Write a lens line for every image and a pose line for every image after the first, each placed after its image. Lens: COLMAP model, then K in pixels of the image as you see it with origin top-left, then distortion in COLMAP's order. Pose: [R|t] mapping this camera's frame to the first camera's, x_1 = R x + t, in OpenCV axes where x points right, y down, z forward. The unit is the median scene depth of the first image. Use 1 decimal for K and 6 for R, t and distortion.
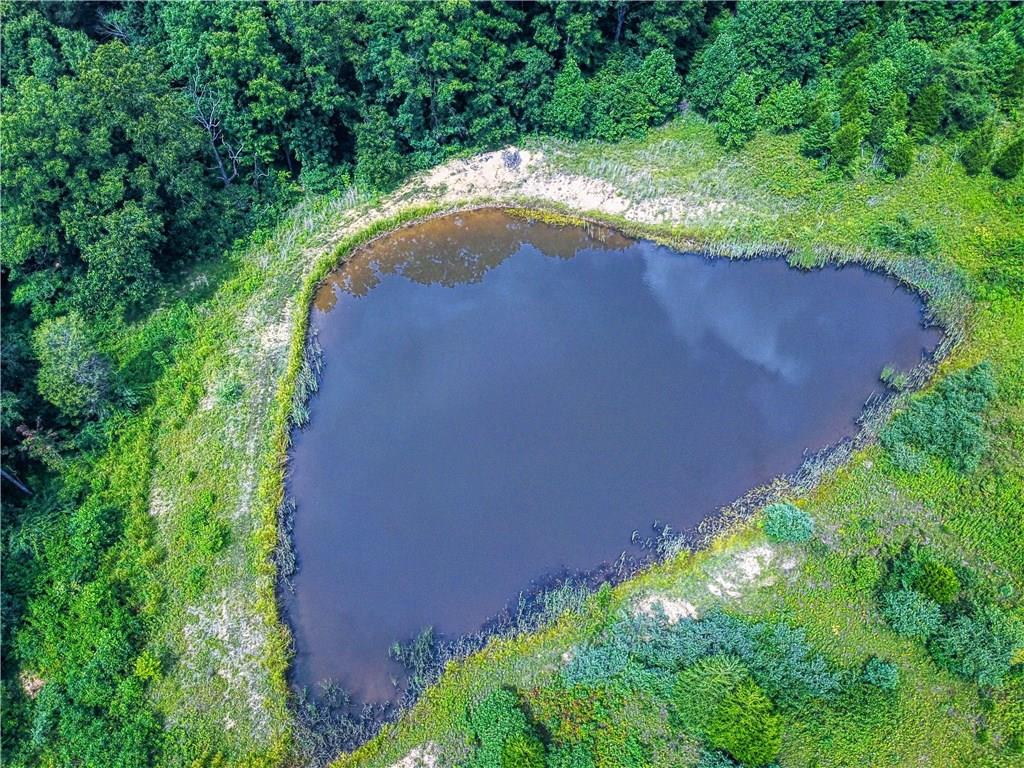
lens RADIAL K [[825.6, 0, 515.9], [0, 825.6, 385.5], [0, 0, 1]] dist [0.003733, 0.012683]
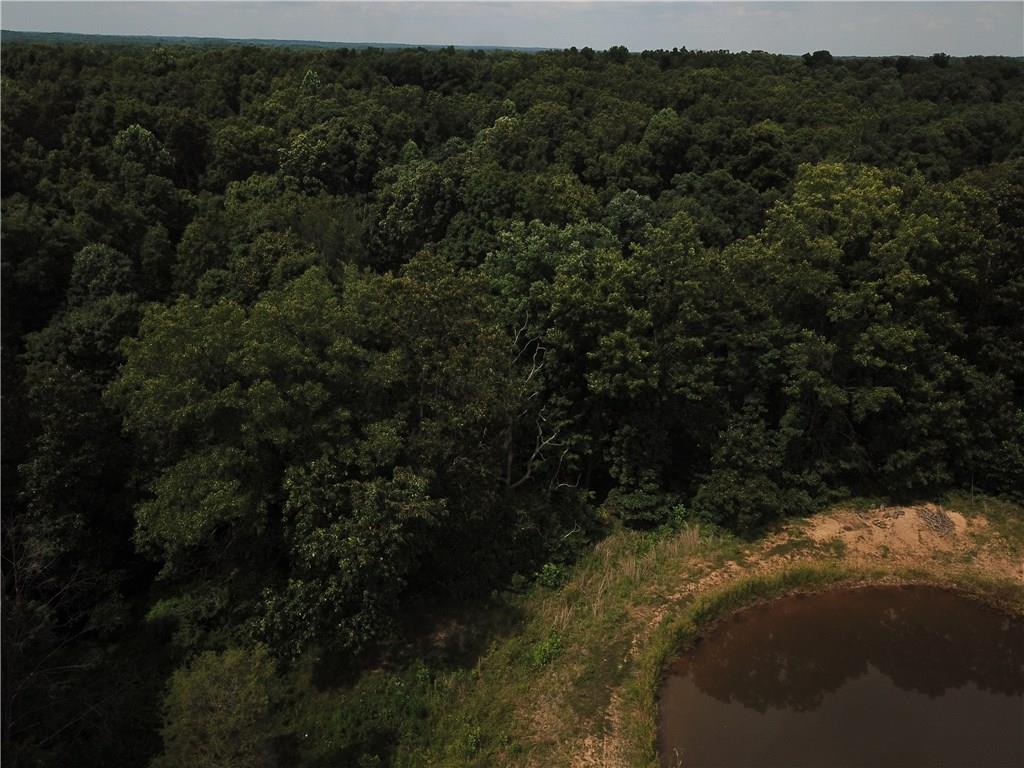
lens RADIAL K [[783.5, 0, 507.1], [0, 783.5, 393.0], [0, 0, 1]] dist [0.014690, -0.016212]
pose [[0.983498, 0.109682, -0.143883, -0.270212], [-0.165835, 0.864454, -0.474572, -0.016001], [0.072328, 0.490601, 0.868377, 0.420790]]
